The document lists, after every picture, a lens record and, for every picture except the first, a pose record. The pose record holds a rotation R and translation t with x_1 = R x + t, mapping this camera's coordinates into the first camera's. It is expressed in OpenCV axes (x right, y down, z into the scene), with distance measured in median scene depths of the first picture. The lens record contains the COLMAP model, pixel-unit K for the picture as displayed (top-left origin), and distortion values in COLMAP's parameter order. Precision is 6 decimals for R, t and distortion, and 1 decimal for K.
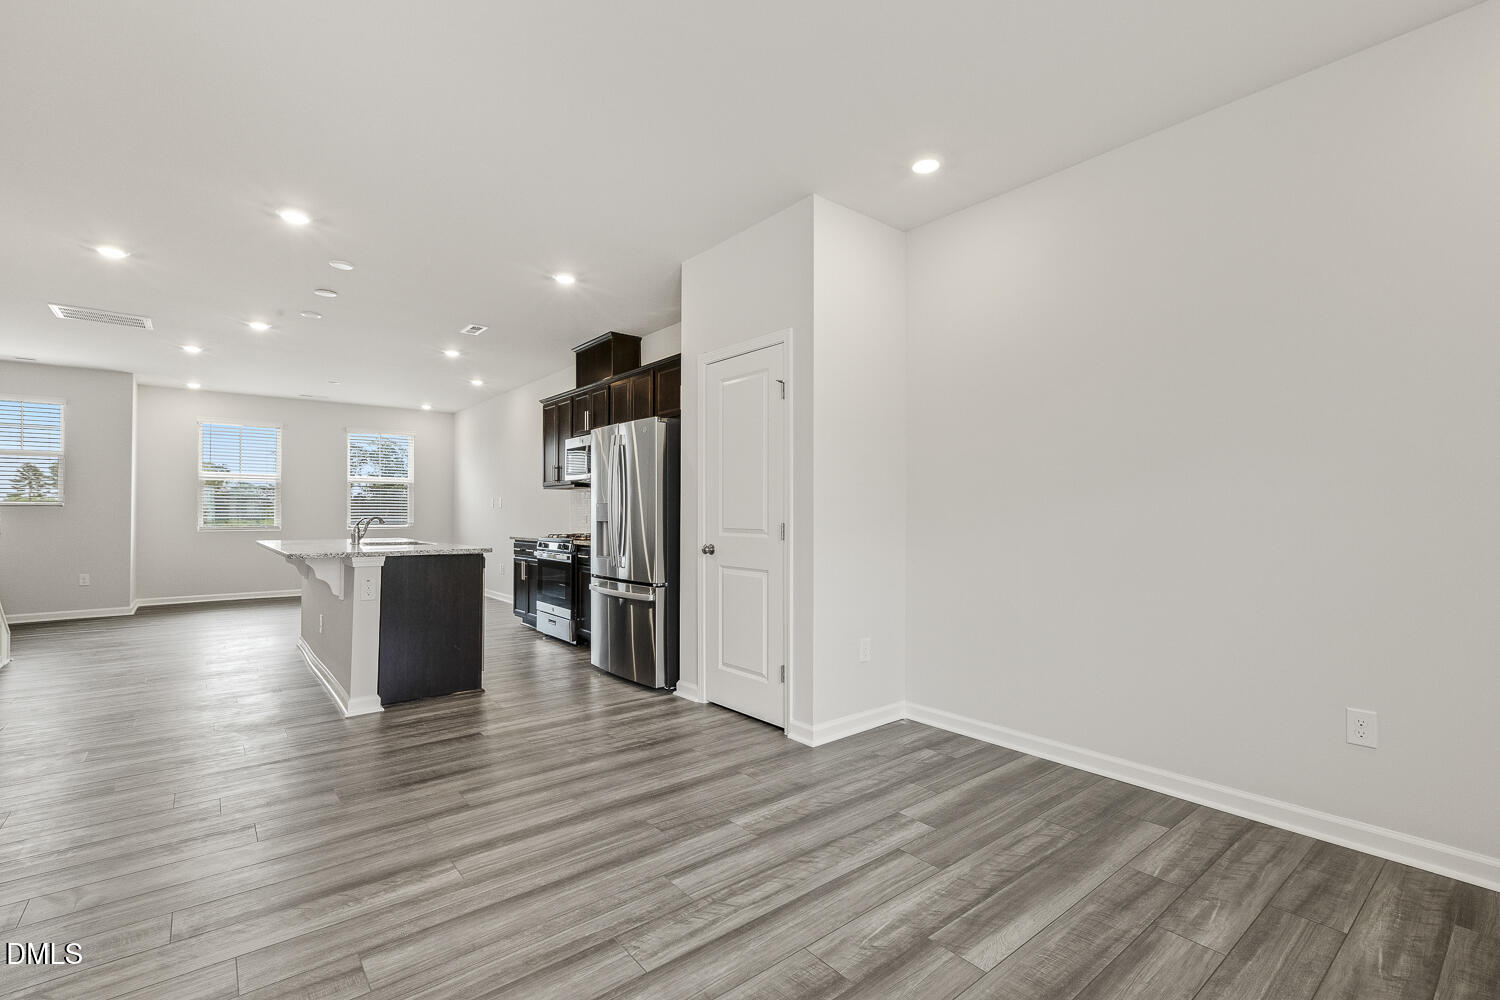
lens RADIAL K [[674.2, 0, 759.9], [0, 674.2, 501.8], [0, 0, 1]] dist [-0.013152, 0.000884]
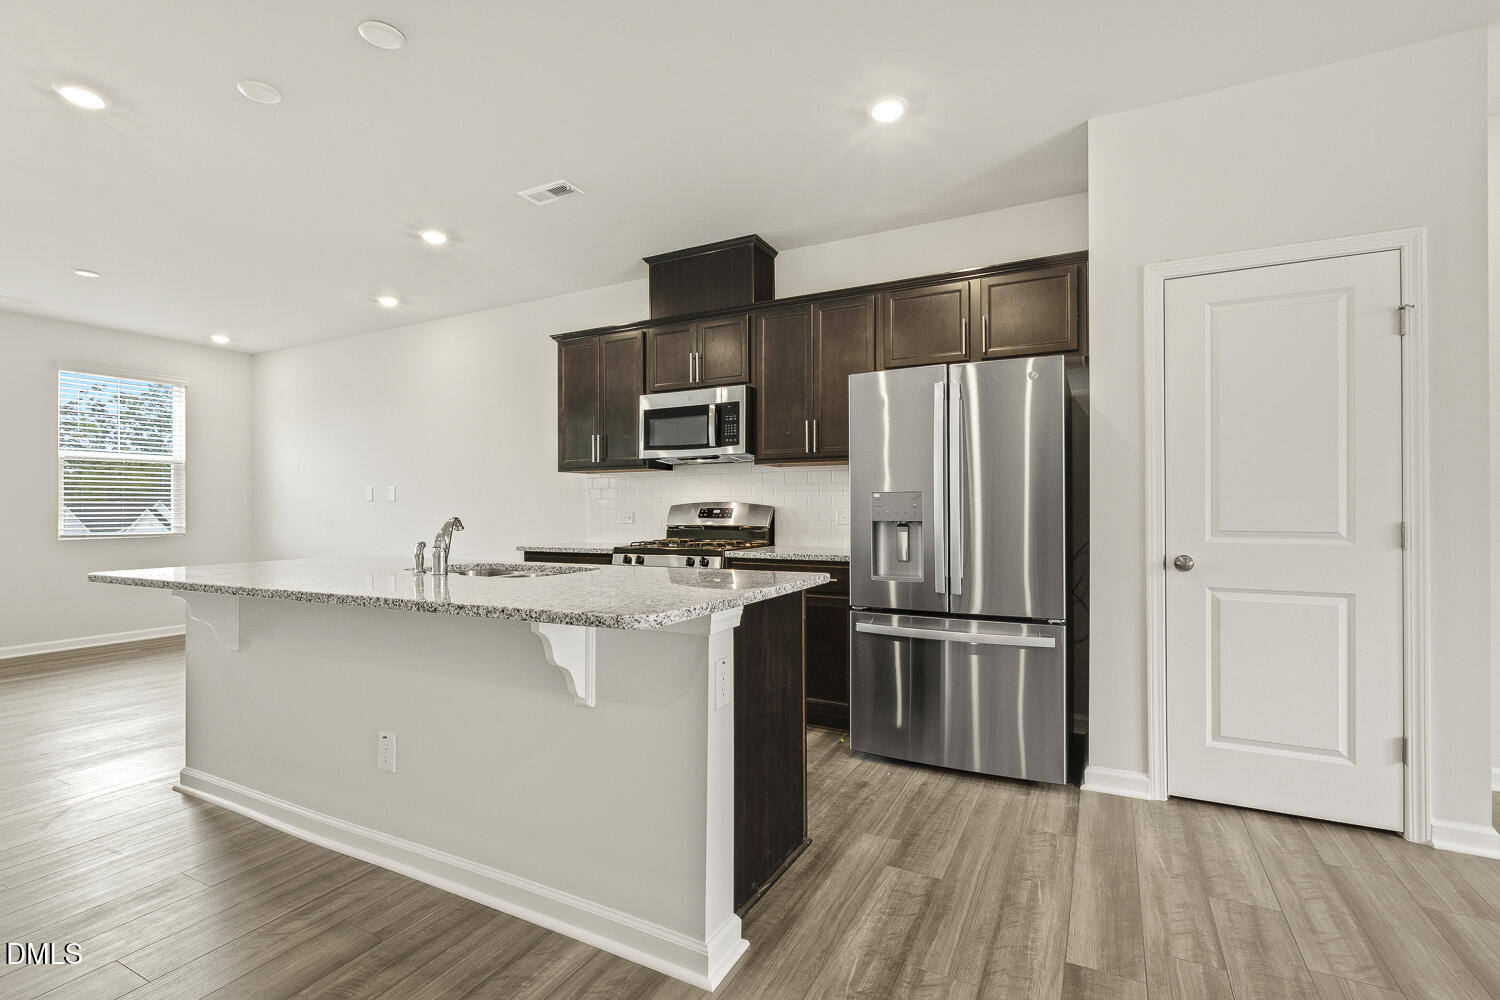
lens RADIAL K [[674.2, 0, 748.6], [0, 674.2, 503.2], [0, 0, 1]] dist [-0.013152, 0.000884]
pose [[0.924048, 0.001580, 0.382273, -0.696636], [-0.006593, 0.999909, 0.011806, 0.007894], [-0.382219, -0.013429, 0.923974, 0.555925]]
